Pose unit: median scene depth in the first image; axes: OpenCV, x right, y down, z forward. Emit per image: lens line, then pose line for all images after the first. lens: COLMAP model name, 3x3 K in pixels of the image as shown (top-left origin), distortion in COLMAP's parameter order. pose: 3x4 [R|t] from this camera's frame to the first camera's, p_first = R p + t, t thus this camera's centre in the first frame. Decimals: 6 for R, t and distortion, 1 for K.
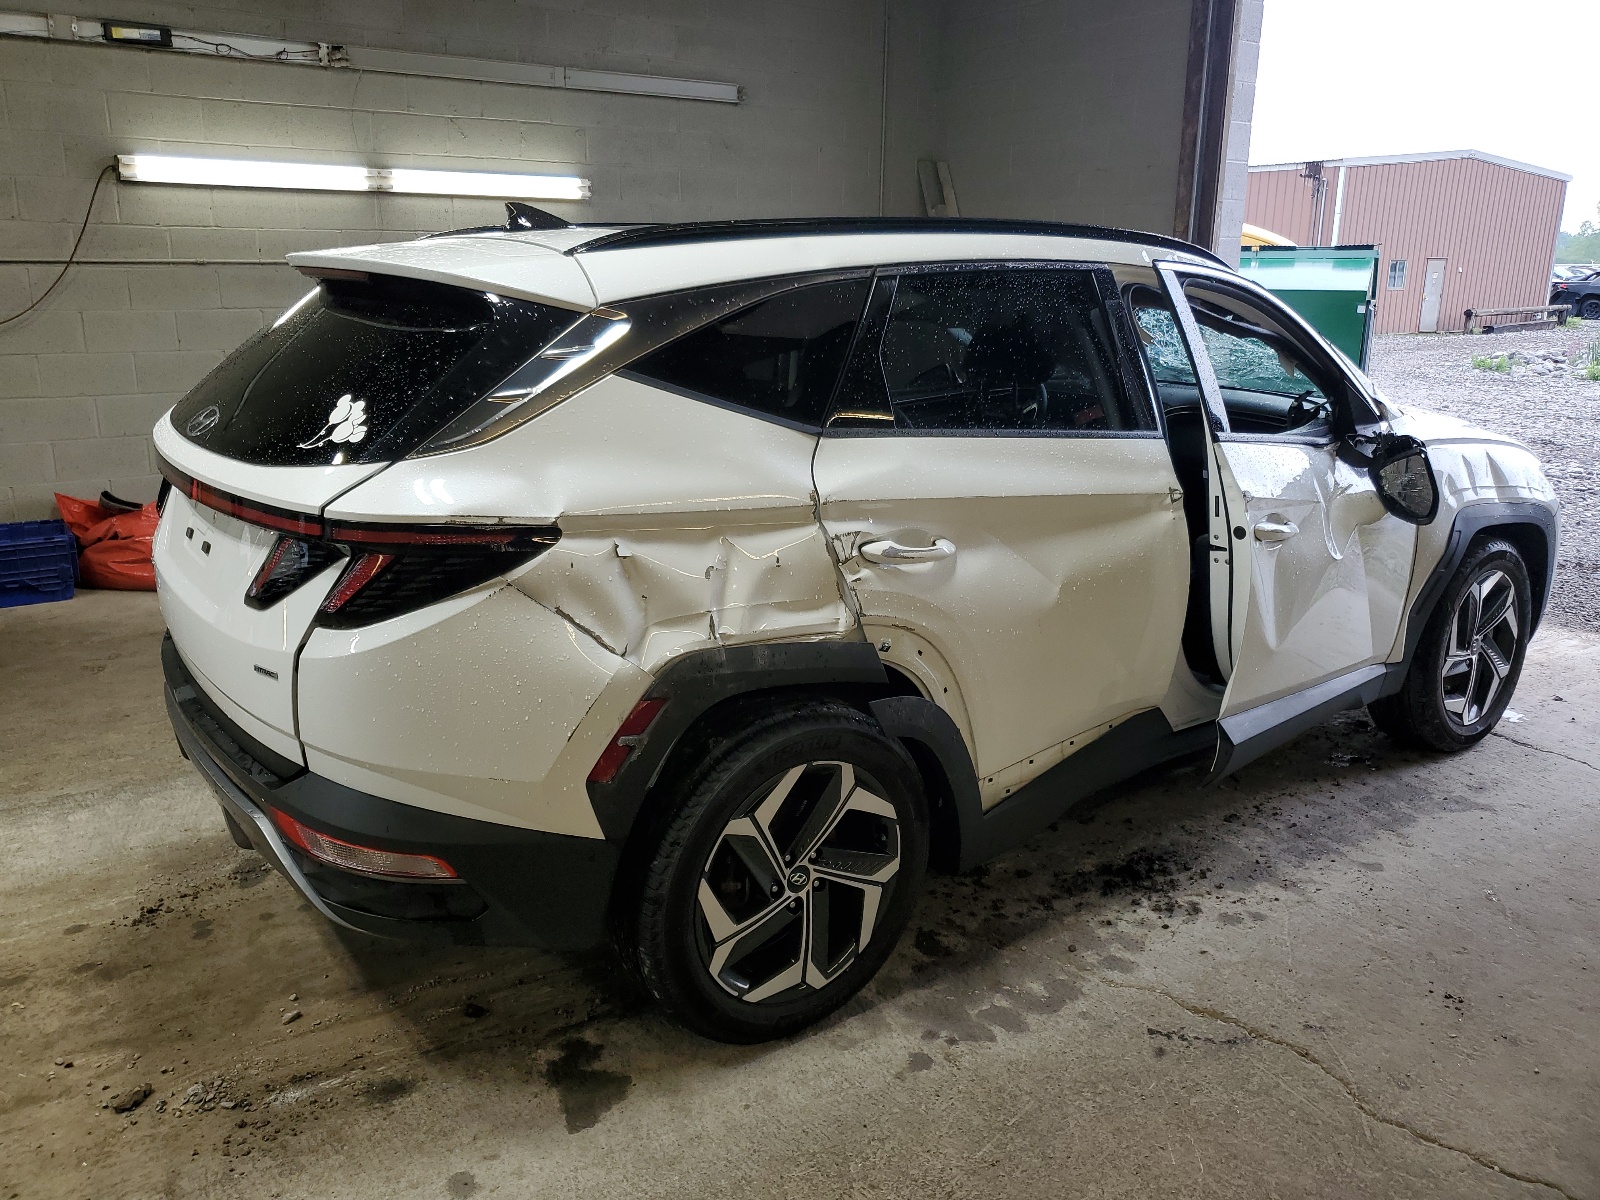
lens RADIAL K [[1231.1, 0, 765.4], [0, 1231.1, 594.7], [0, 0, 1]] dist [0.010412, 0.009770]
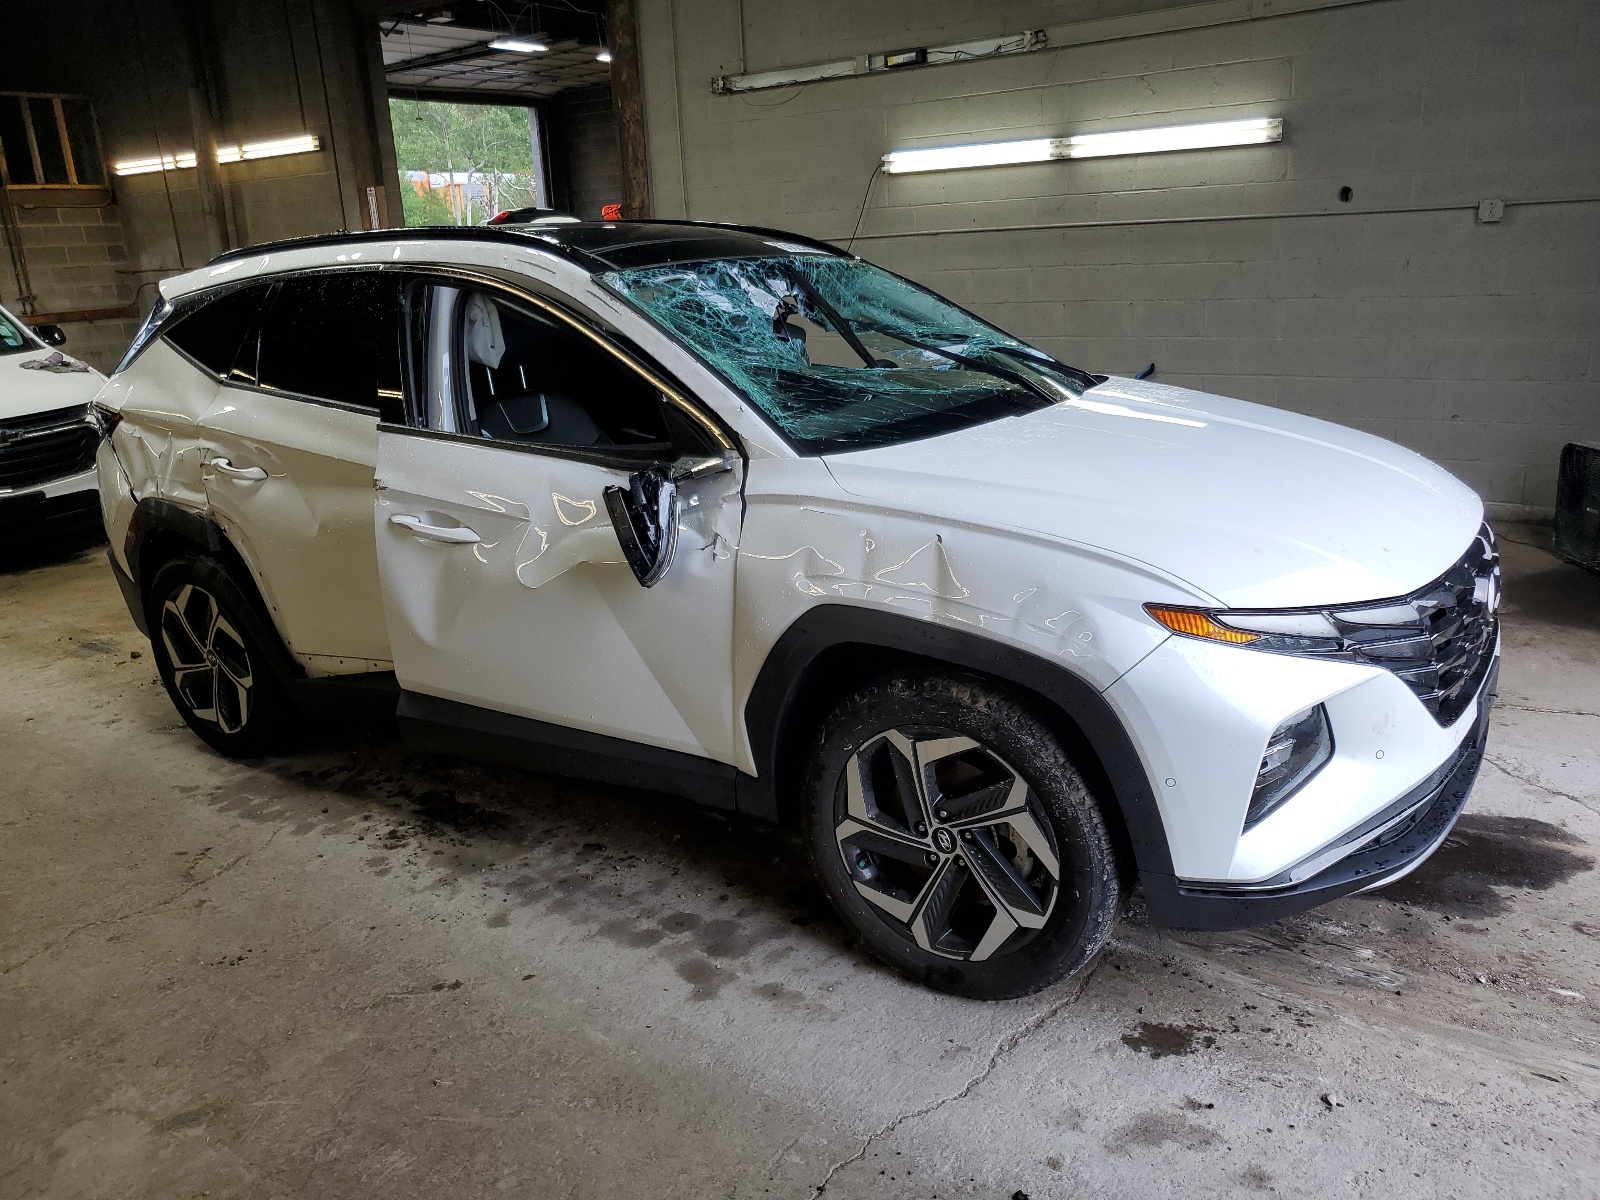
lens RADIAL K [[1207.0, 0, 800.0], [0, 1207.0, 600.0], [0, 0, 1]] dist [0.006749, 0.001505]
pose [[0.358118, 0.247684, -0.900224, 1.193035], [-0.187953, 0.963558, 0.190339, -0.202882], [0.914563, 0.101036, 0.391621, 0.745620]]
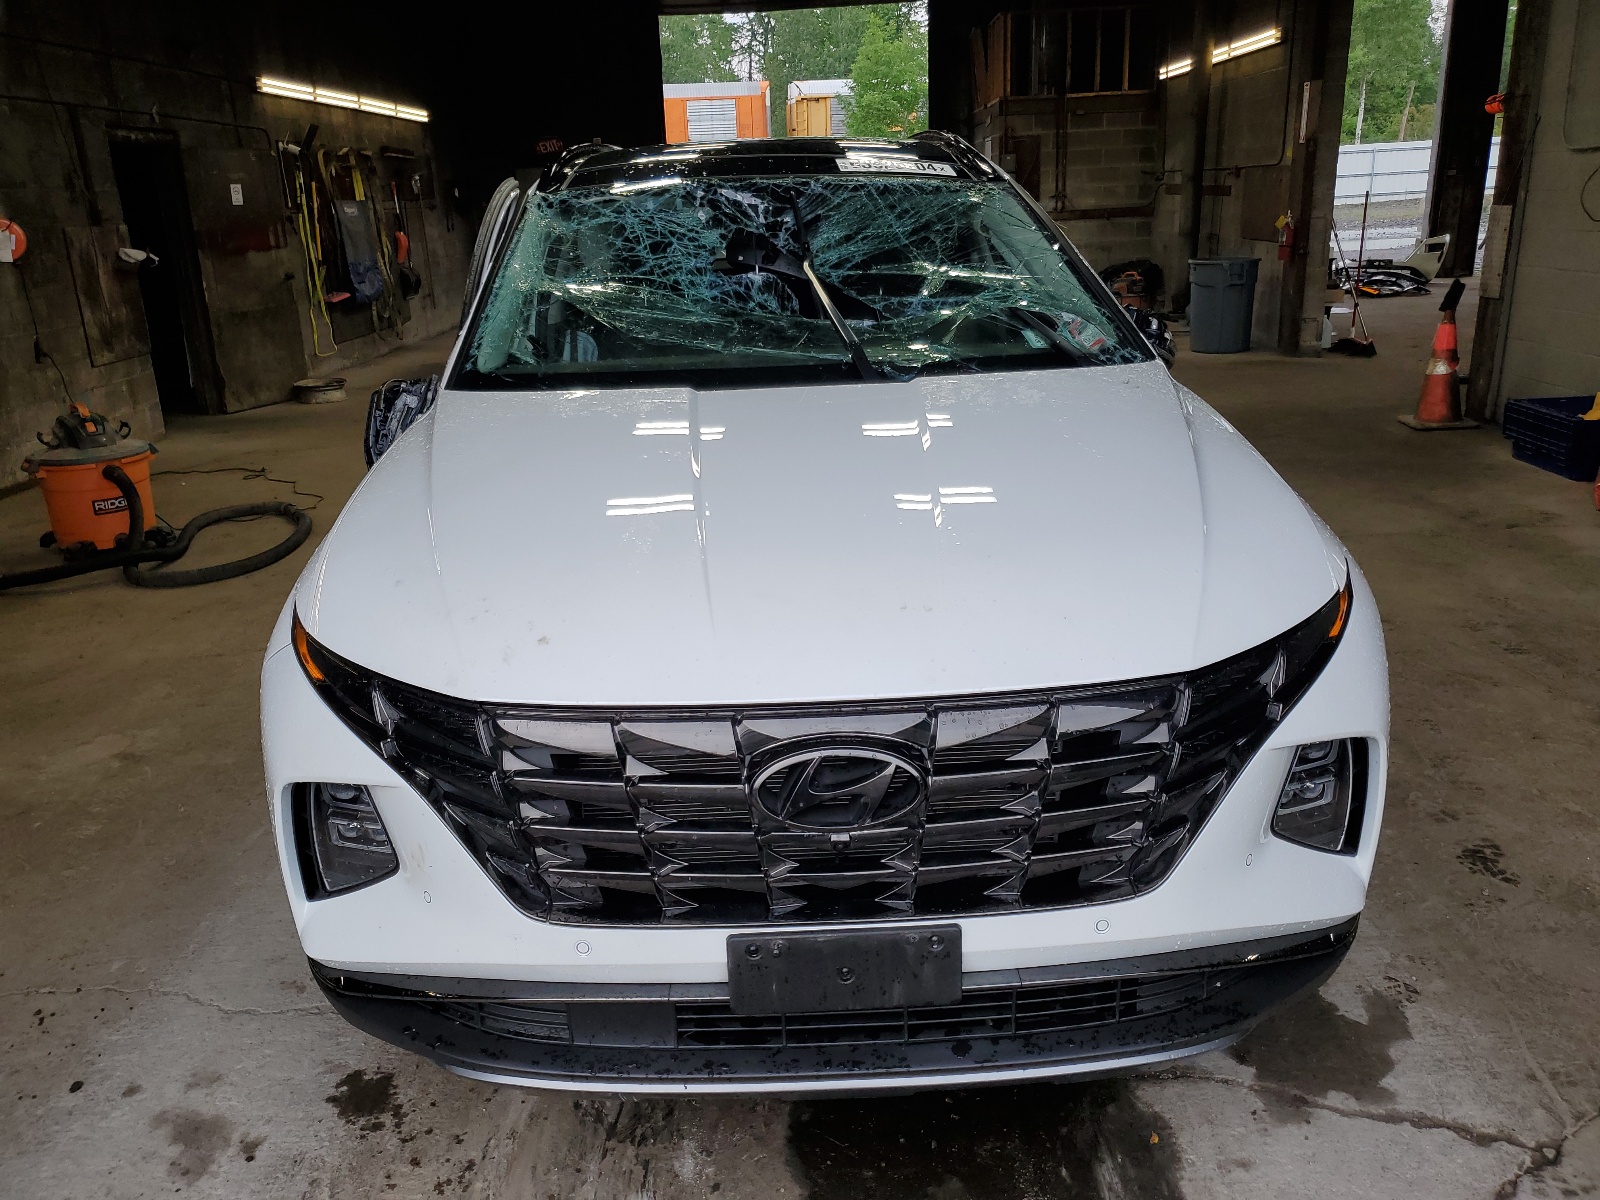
lens RADIAL K [[1213.5, 0, 800.0], [0, 1213.5, 600.0], [0, 0, 1]] dist [0.004594, 0.005351]
pose [[-0.539676, 0.283083, -0.792852, 1.156720], [-0.175732, 0.883146, 0.434938, -0.239022], [0.823328, 0.374054, -0.426866, 0.904794]]
